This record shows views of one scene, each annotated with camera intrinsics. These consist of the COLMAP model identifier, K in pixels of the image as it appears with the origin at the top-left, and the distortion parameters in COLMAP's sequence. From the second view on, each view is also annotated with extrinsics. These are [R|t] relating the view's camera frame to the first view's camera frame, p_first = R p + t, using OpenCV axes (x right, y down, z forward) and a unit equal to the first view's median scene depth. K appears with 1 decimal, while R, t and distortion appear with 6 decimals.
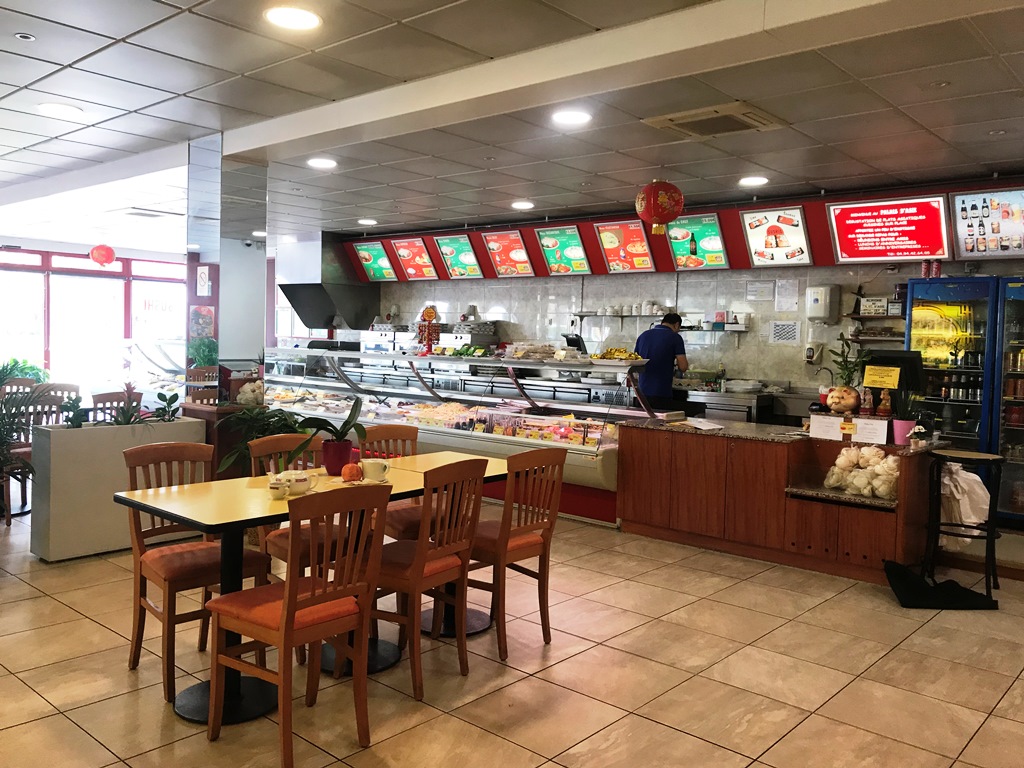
lens RADIAL K [[834.9, 0, 511.0], [0, 834.9, 370.1], [0, 0, 1]] dist [0.120879, -0.208879]
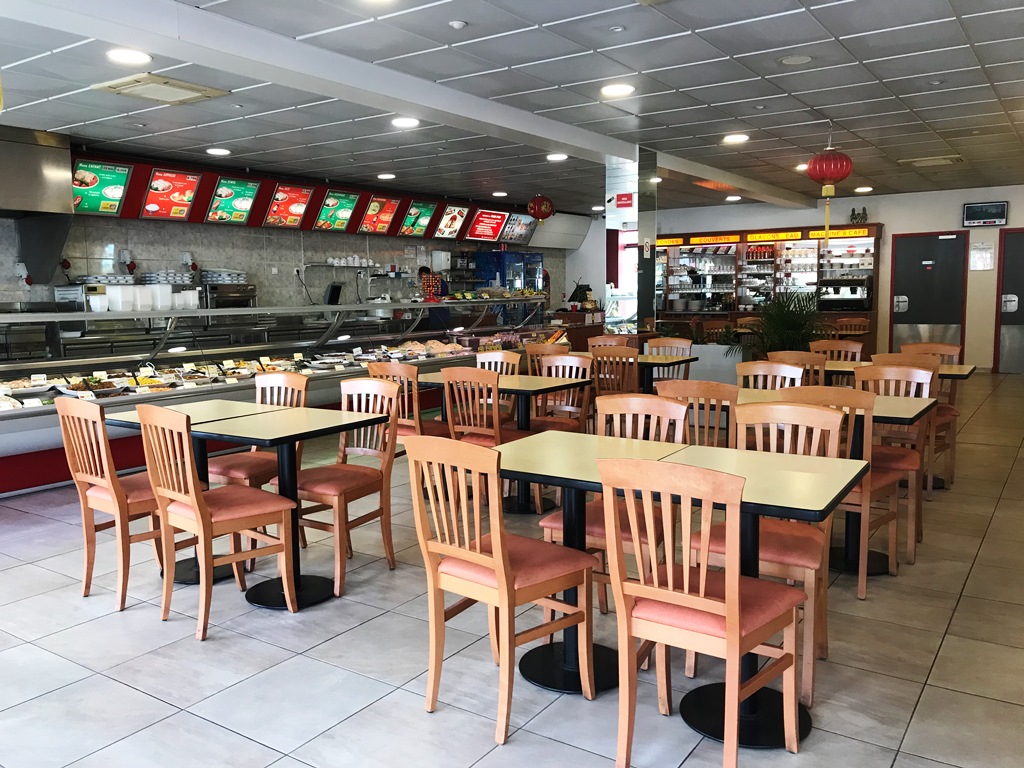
lens RADIAL K [[834.9, 0, 511.0], [0, 834.9, 370.1], [0, 0, 1]] dist [0.120879, -0.208879]
pose [[-0.126753, -0.112921, 0.985486, -1.253610], [0.063247, 0.990558, 0.121637, -0.051955], [-0.989916, 0.077747, -0.118414, 0.981076]]
